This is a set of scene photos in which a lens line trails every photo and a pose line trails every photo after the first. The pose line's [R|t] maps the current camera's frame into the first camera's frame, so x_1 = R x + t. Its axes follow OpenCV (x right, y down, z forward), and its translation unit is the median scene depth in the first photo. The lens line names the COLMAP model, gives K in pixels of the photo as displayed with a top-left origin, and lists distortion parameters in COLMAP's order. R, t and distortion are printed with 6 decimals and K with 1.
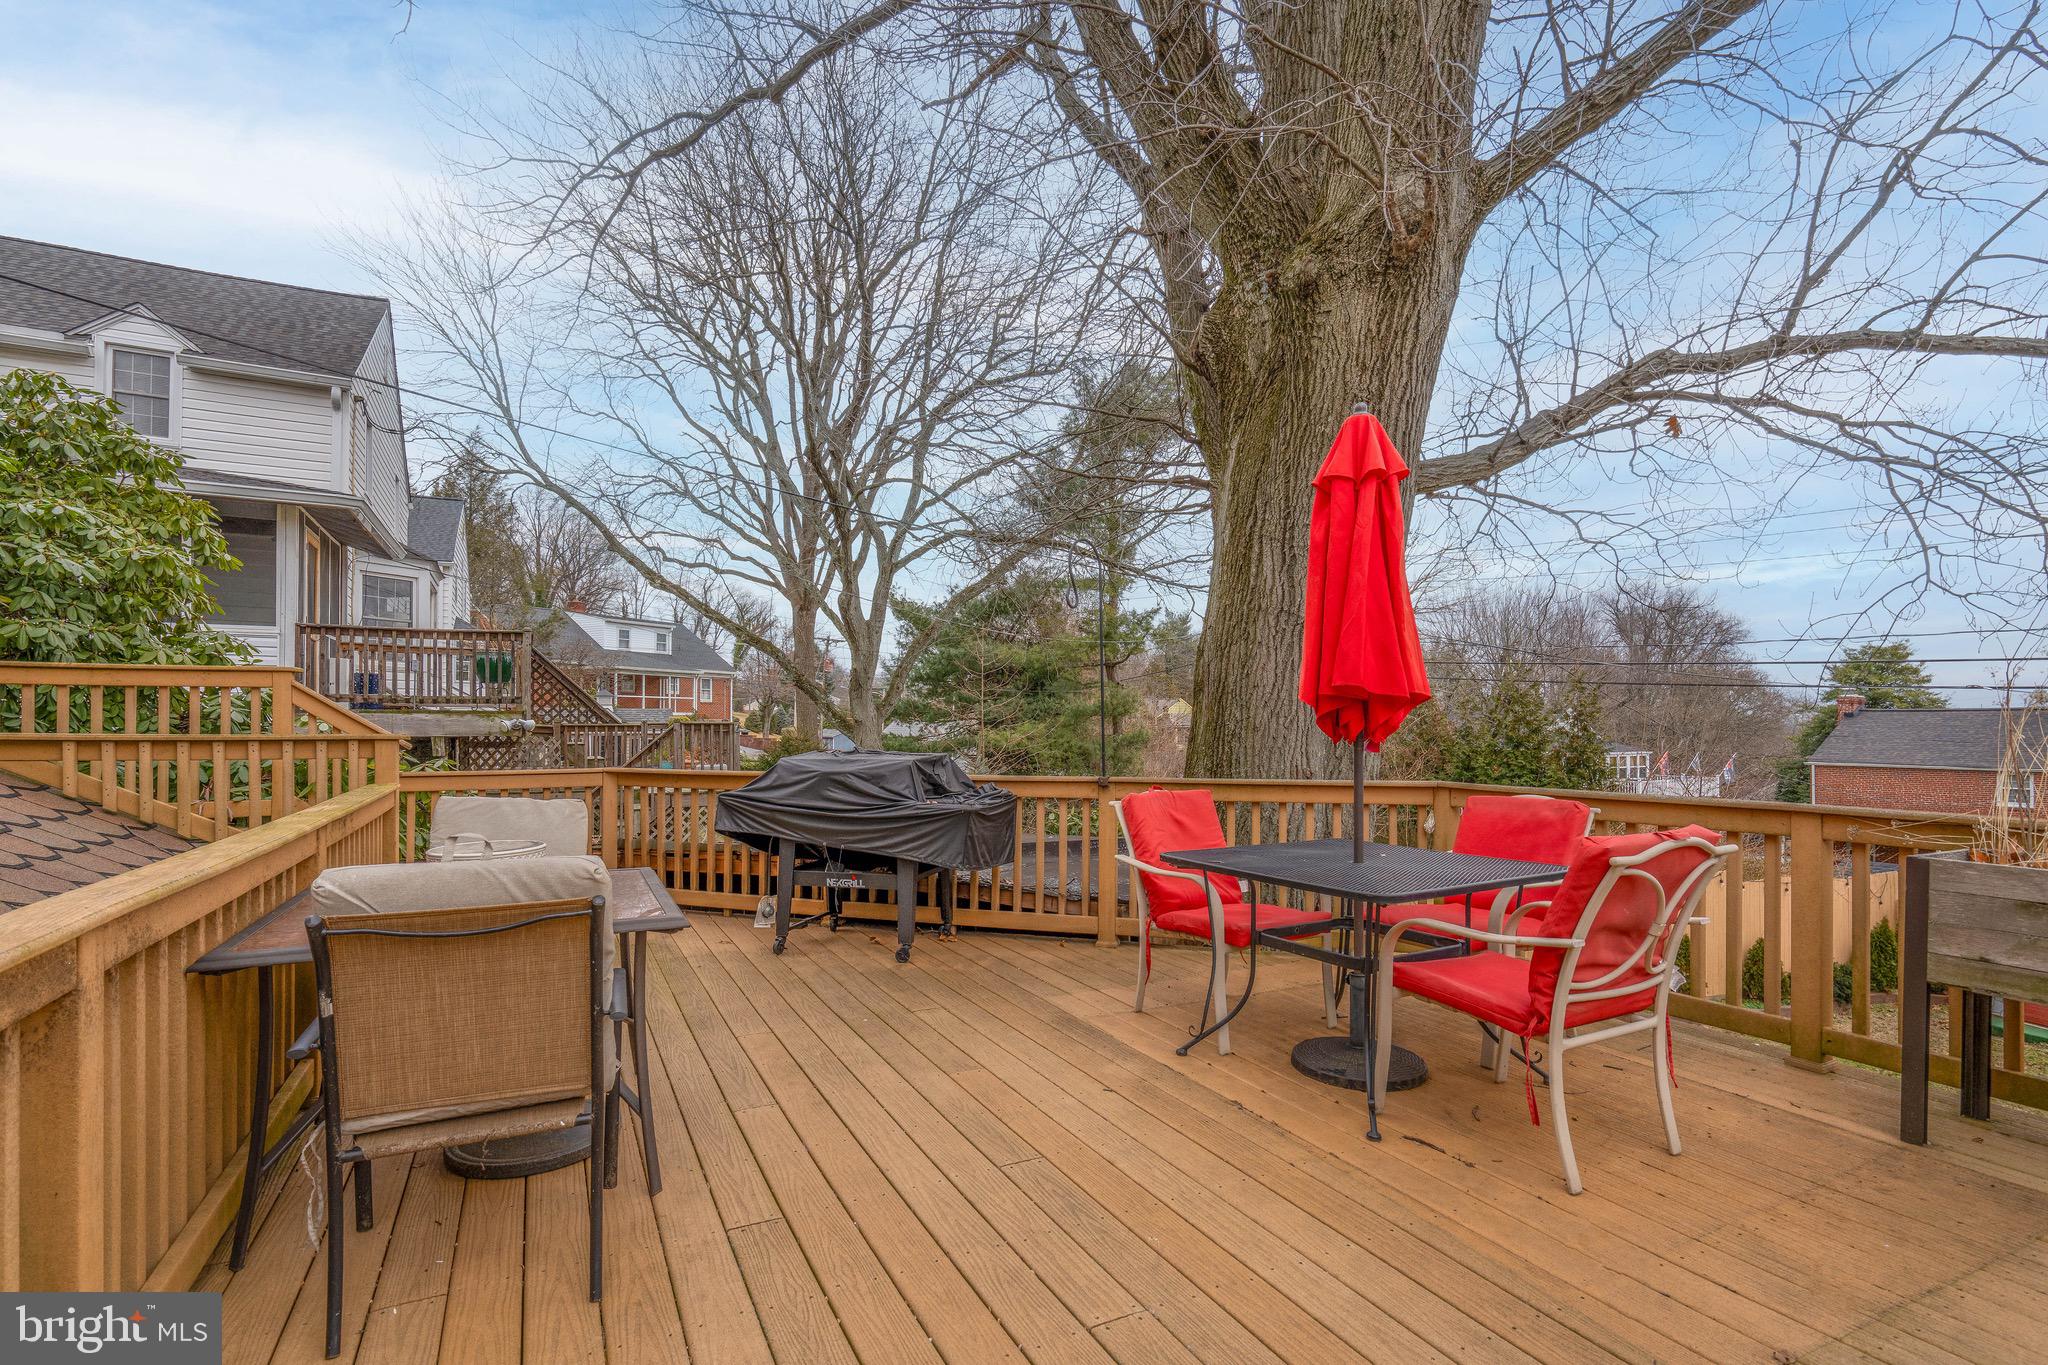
lens RADIAL K [[942.5, 0, 1008.6], [0, 942.5, 739.3], [0, 0, 1]] dist [-0.000577, -0.000023]
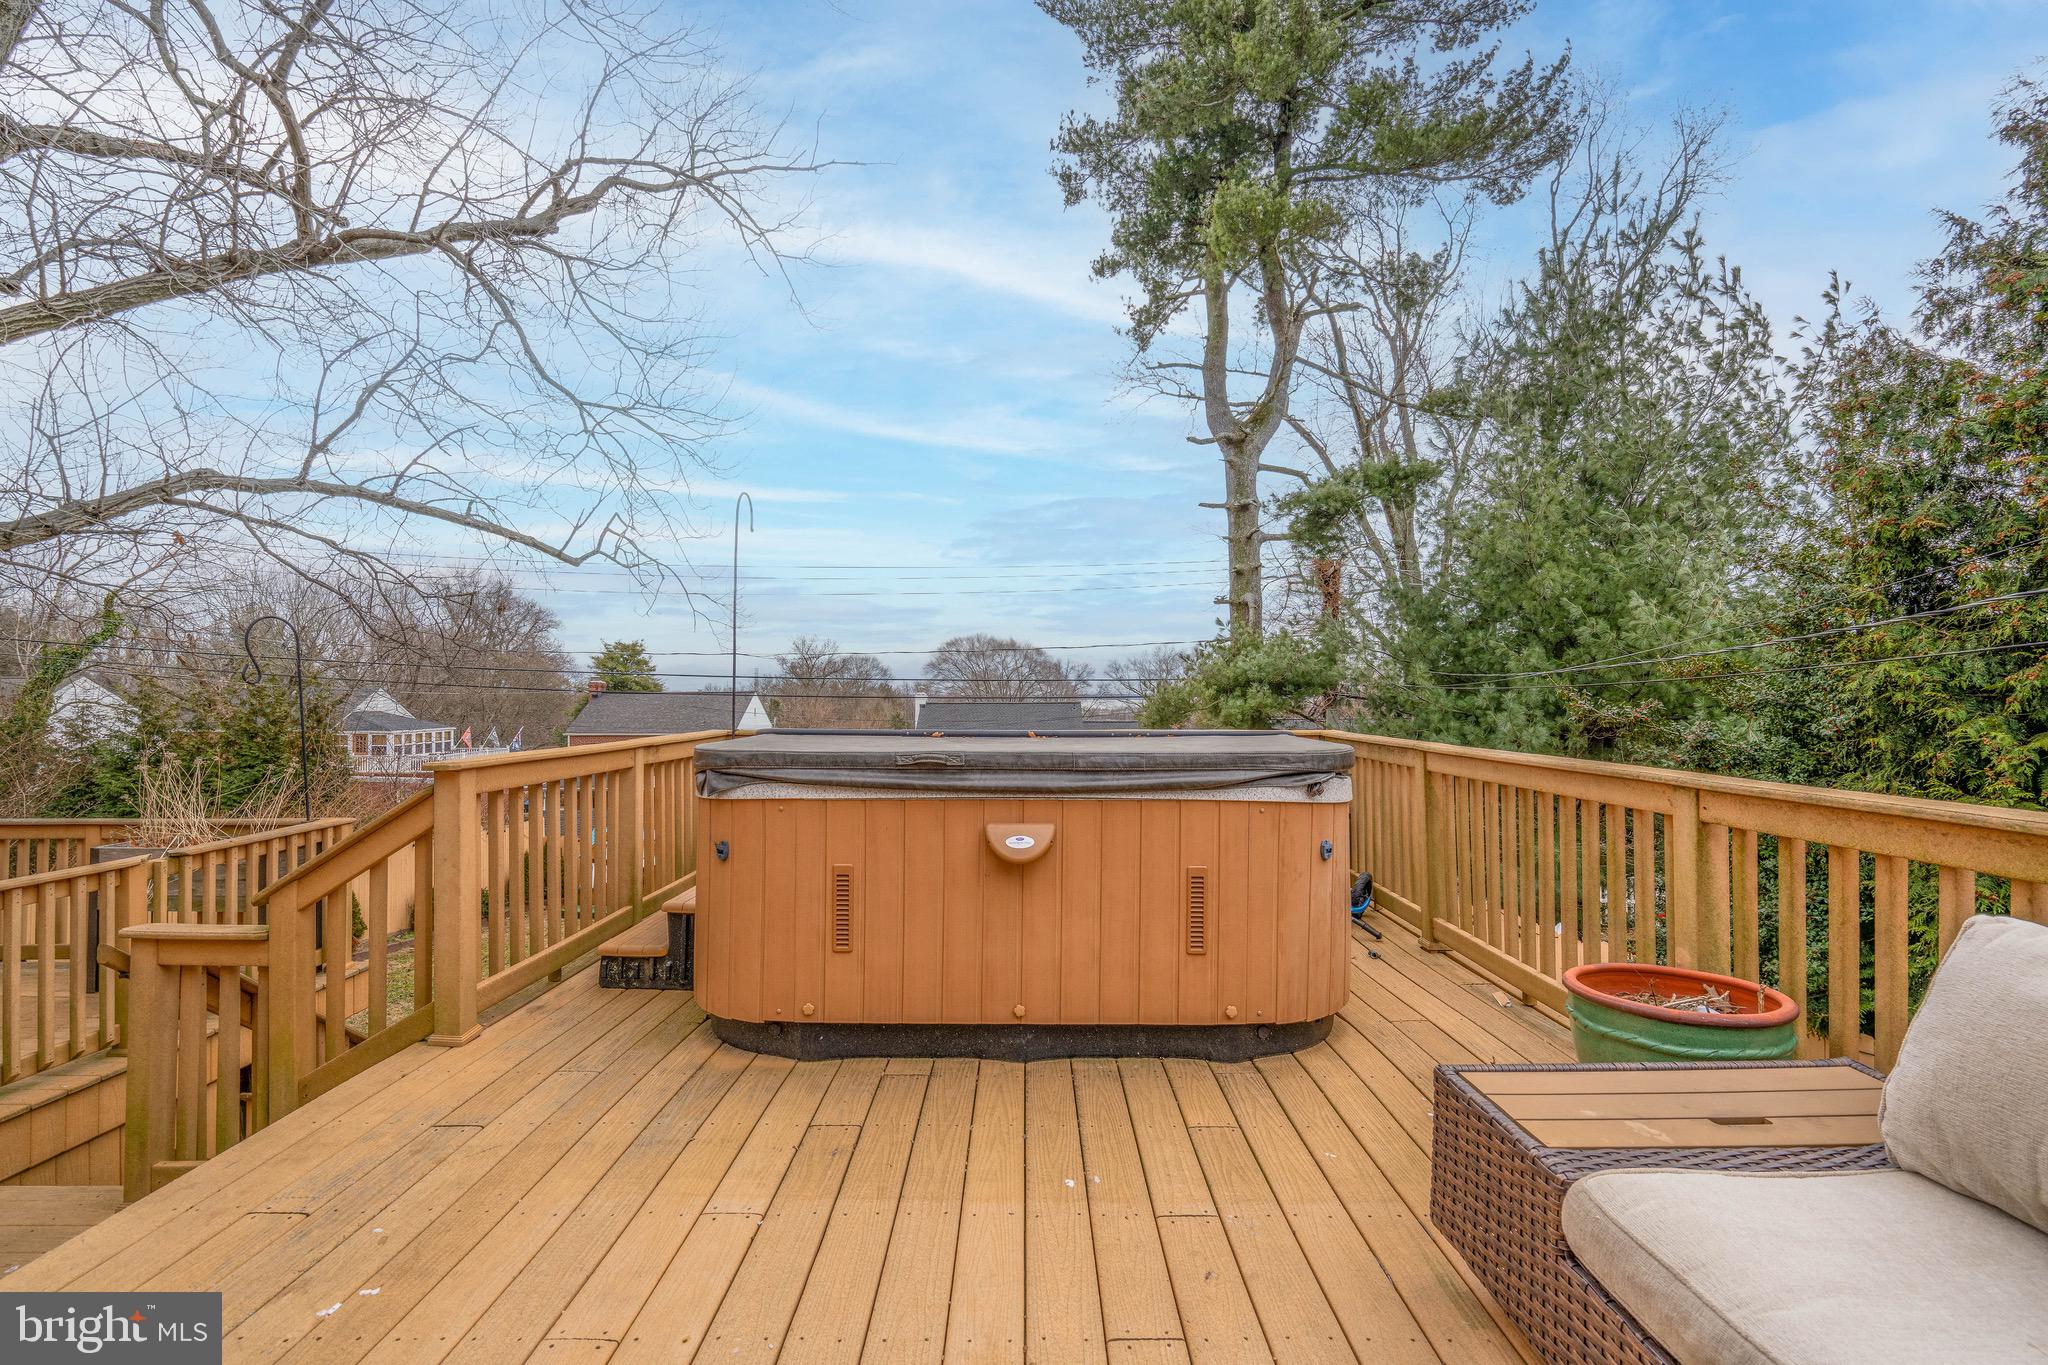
lens RADIAL K [[927.0, 0, 1024.0], [0, 927.0, 682.5], [0, 0, 1]] dist [-0.003241, -0.000613]
pose [[0.451802, 0.011378, 0.892046, 0.042300], [0.013340, 0.999721, -0.019508, -0.063855], [-0.892018, 0.020714, 0.451524, -0.645362]]
